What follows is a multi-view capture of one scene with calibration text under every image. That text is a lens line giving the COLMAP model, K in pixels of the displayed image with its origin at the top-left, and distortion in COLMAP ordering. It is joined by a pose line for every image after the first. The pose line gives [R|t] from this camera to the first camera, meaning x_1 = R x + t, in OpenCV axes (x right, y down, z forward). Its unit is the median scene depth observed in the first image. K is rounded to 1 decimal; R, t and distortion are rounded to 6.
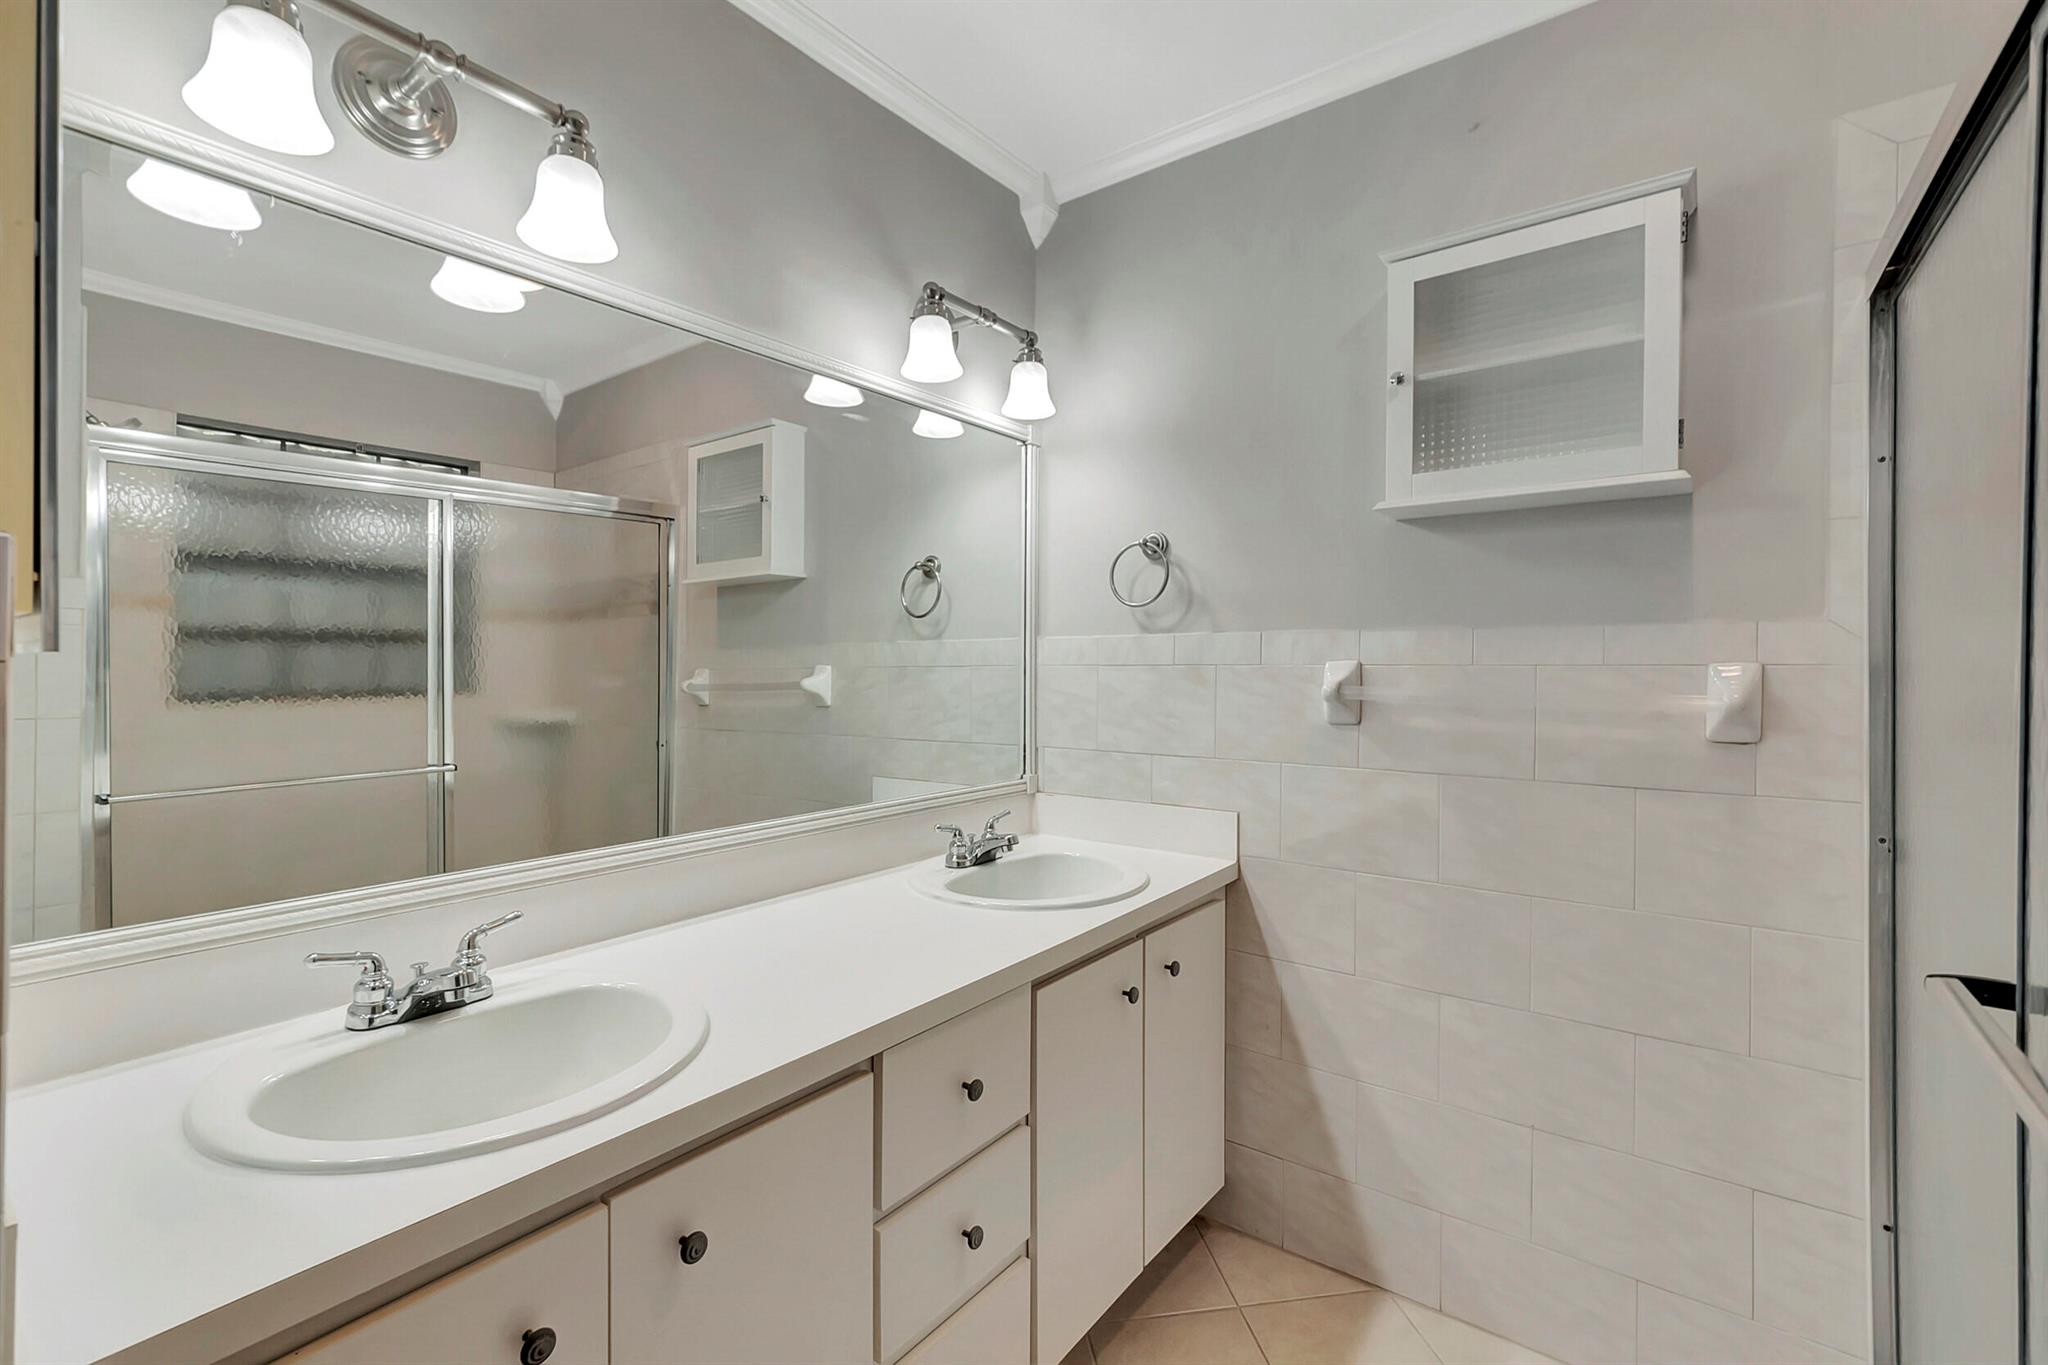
lens RADIAL K [[893.8, 0, 1014.1], [0, 893.8, 677.6], [0, 0, 1]] dist [0.000509, -0.000440]
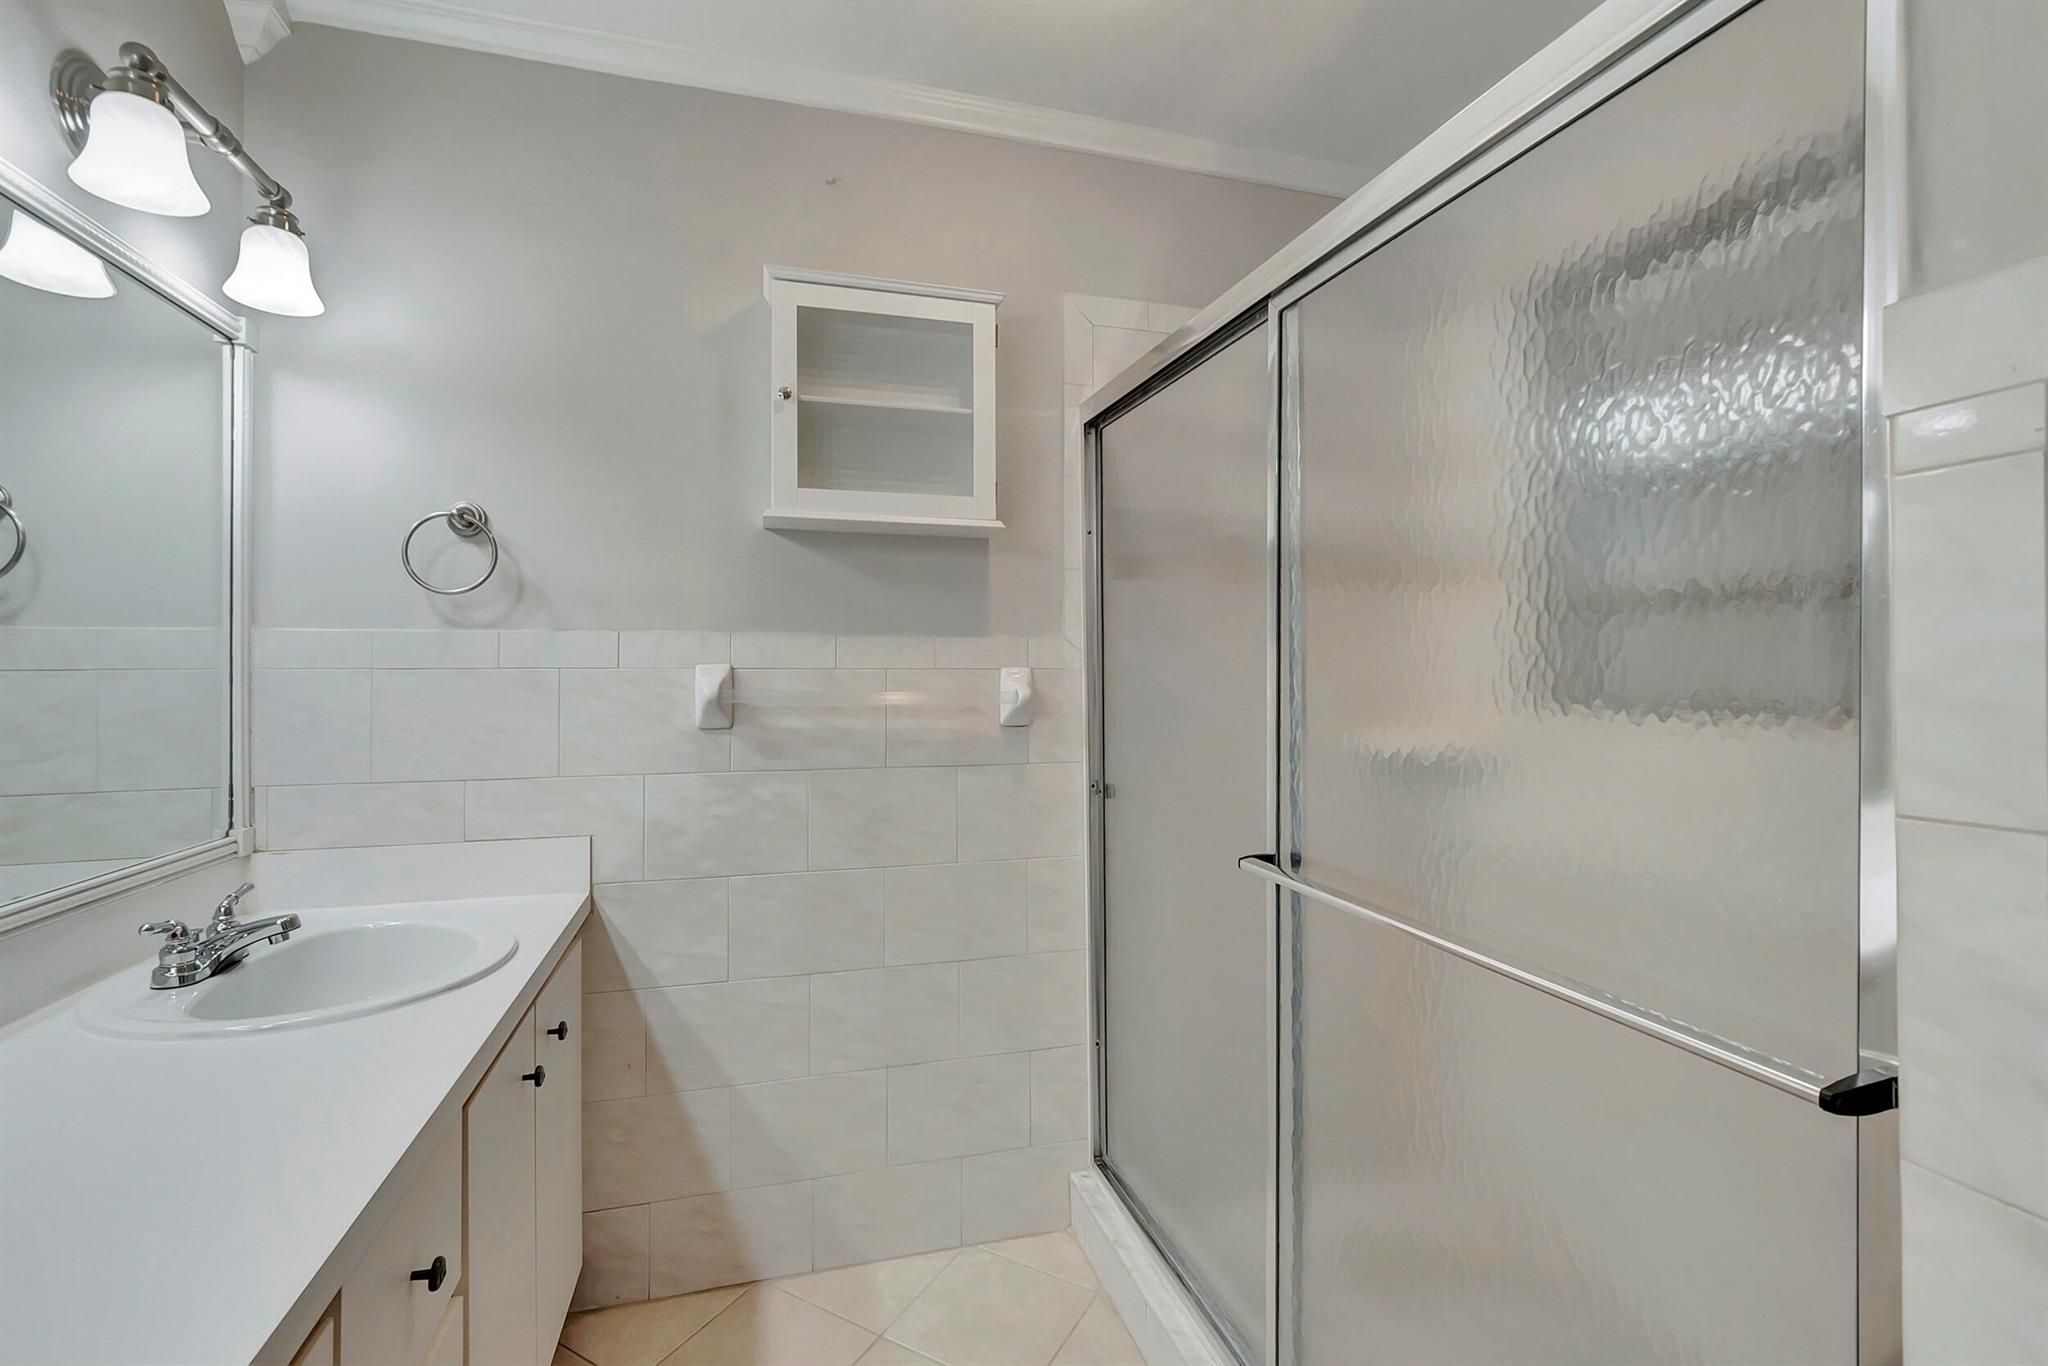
lens RADIAL K [[893.8, 0, 1014.1], [0, 893.8, 678.1], [0, 0, 1]] dist [0.000509, -0.000440]
pose [[0.598582, -0.005848, 0.801040, -0.220162], [0.010249, 0.999947, -0.000359, 0.000286], [-0.800996, 0.008425, 0.598611, 0.147475]]
